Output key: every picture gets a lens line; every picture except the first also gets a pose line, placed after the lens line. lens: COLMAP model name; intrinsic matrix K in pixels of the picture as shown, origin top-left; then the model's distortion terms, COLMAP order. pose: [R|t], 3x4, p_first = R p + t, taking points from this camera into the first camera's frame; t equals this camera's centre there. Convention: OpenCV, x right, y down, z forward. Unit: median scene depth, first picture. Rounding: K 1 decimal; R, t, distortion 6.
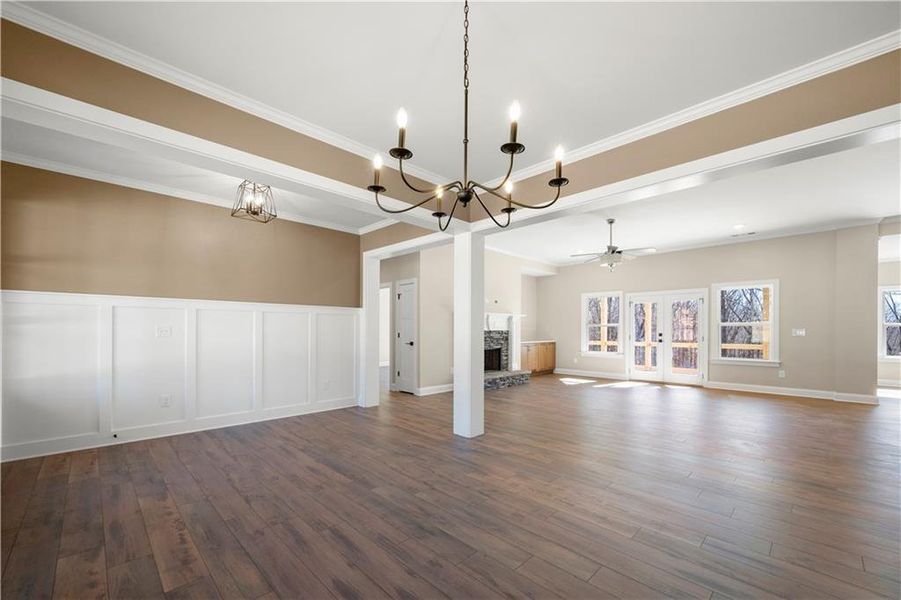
lens RADIAL K [[366.0, 0, 452.1], [0, 366.0, 330.7], [0, 0, 1]] dist [-0.001387, -0.000094]
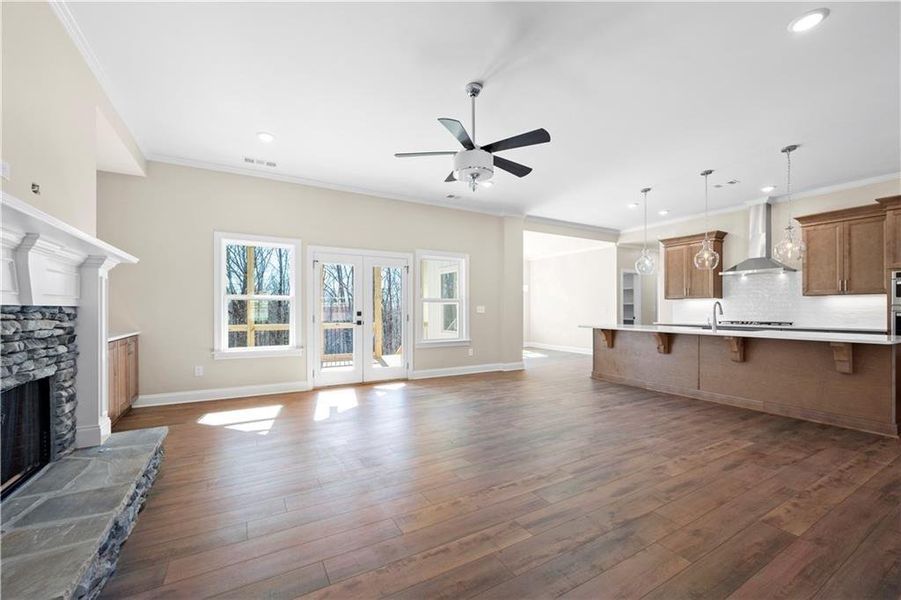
lens RADIAL K [[364.6, 0, 451.6], [0, 364.6, 308.1], [0, 0, 1]] dist [0.000770, 0.000403]
pose [[0.256314, 0.000164, 0.966593, -0.046117], [-0.001261, 0.999999, 0.000165, 0.000805], [-0.966593, -0.001262, 0.256314, 0.712475]]
